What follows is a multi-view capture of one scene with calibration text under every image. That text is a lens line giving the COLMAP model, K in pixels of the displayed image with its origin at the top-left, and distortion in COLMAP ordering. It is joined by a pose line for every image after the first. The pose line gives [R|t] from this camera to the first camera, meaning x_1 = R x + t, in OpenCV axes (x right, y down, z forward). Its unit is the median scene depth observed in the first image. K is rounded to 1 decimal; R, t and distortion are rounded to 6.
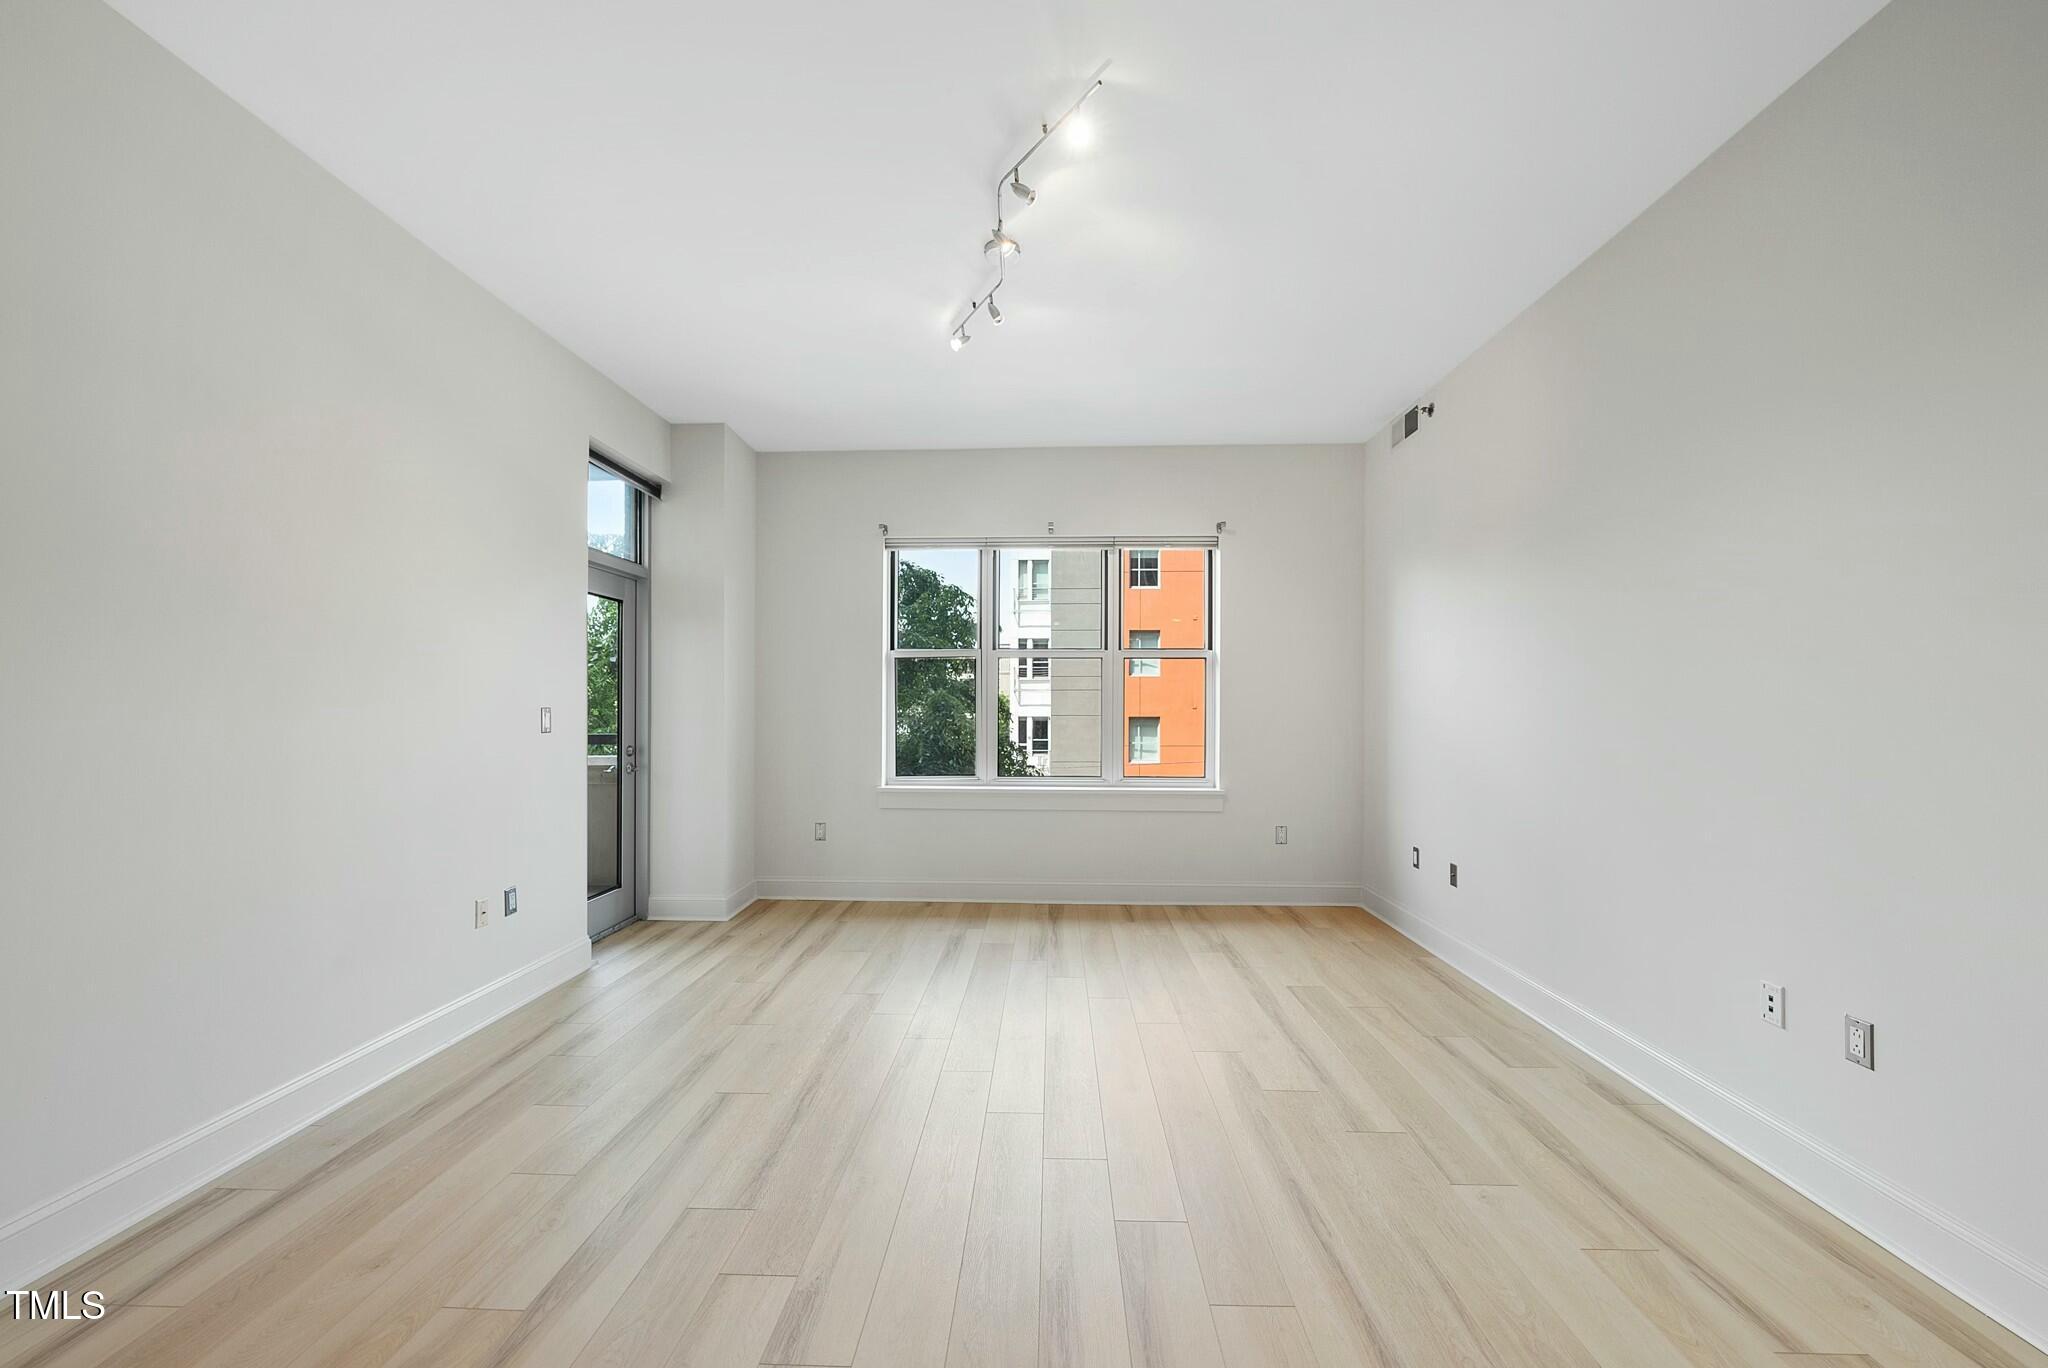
lens RADIAL K [[799.0, 0, 1034.6], [0, 799.0, 709.4], [0, 0, 1]] dist [0.002189, -0.000186]
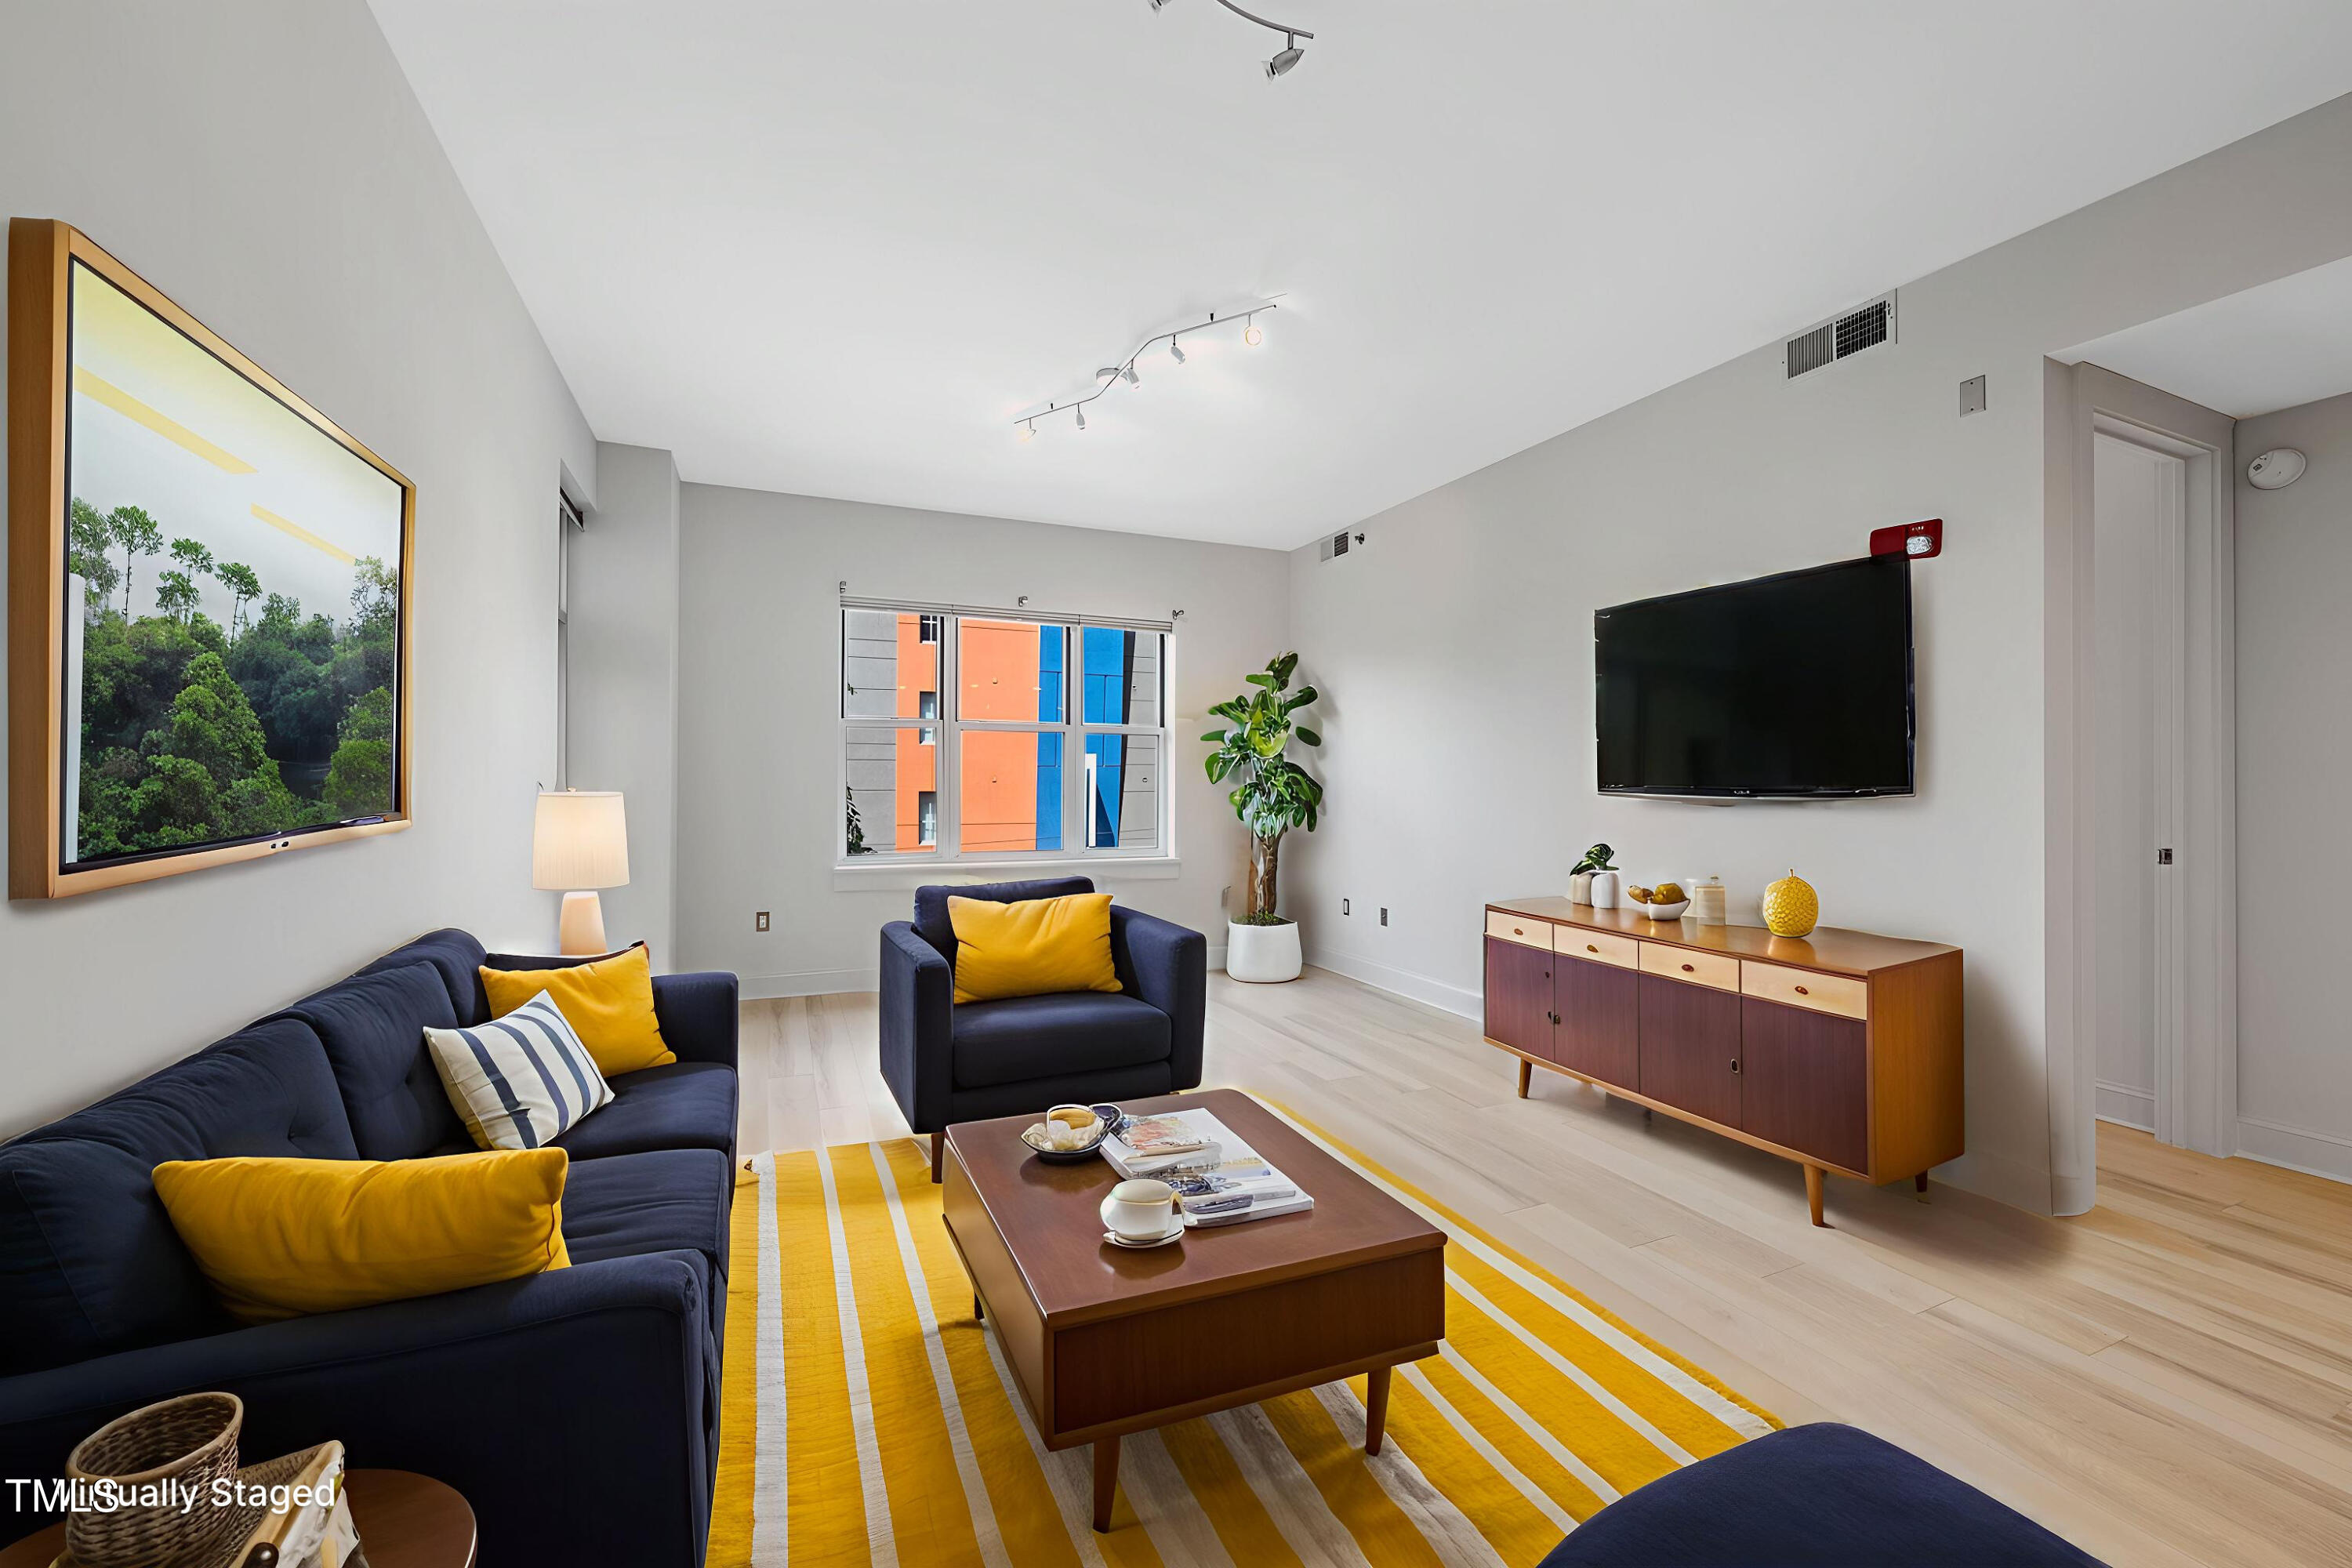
lens RADIAL K [[917.6, 0, 1179.6], [0, 917.6, 772.7], [0, 0, 1]] dist [0.002189, -0.000186]
pose [[0.902020, 0.005090, 0.431664, -0.298875], [-0.000173, 0.999935, -0.011429, 0.000018], [-0.431694, 0.010234, 0.901962, -0.118887]]
